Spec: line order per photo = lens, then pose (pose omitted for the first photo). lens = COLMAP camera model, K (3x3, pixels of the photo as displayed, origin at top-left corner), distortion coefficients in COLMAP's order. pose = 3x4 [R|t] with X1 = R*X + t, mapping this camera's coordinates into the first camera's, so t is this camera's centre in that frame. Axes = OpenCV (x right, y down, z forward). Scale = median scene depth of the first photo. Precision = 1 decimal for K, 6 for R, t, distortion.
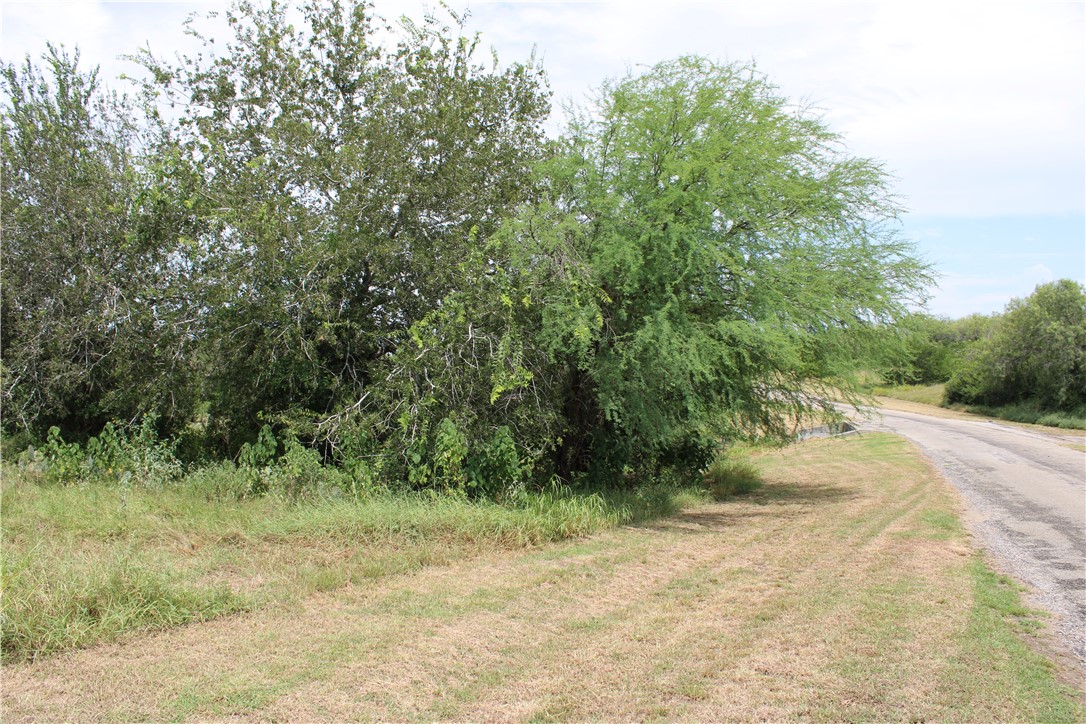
lens RADIAL K [[893.5, 0, 543.0], [0, 893.5, 362.0], [0, 0, 1]] dist [-0.159655, 0.142344]
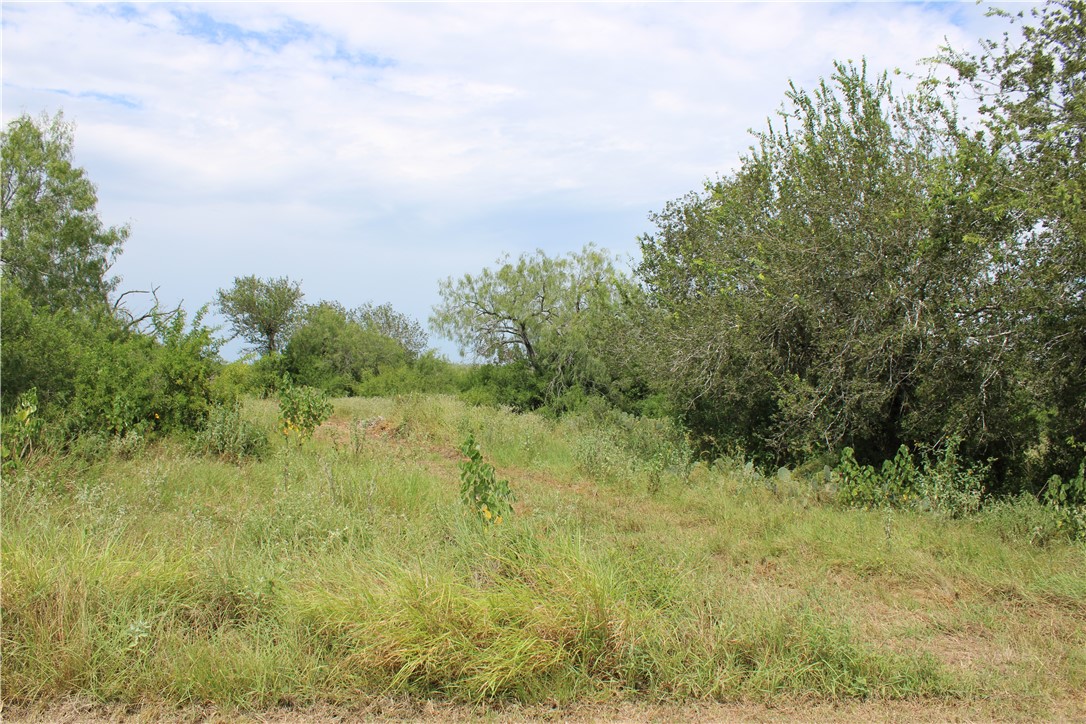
lens RADIAL K [[893.5, 0, 543.0], [0, 893.5, 362.0], [0, 0, 1]] dist [-0.159655, 0.142344]
pose [[0.589353, -0.033529, -0.807180, 0.025842], [0.009471, 0.999356, -0.034597, 0.008774], [0.807820, 0.012745, 0.589291, 0.123300]]
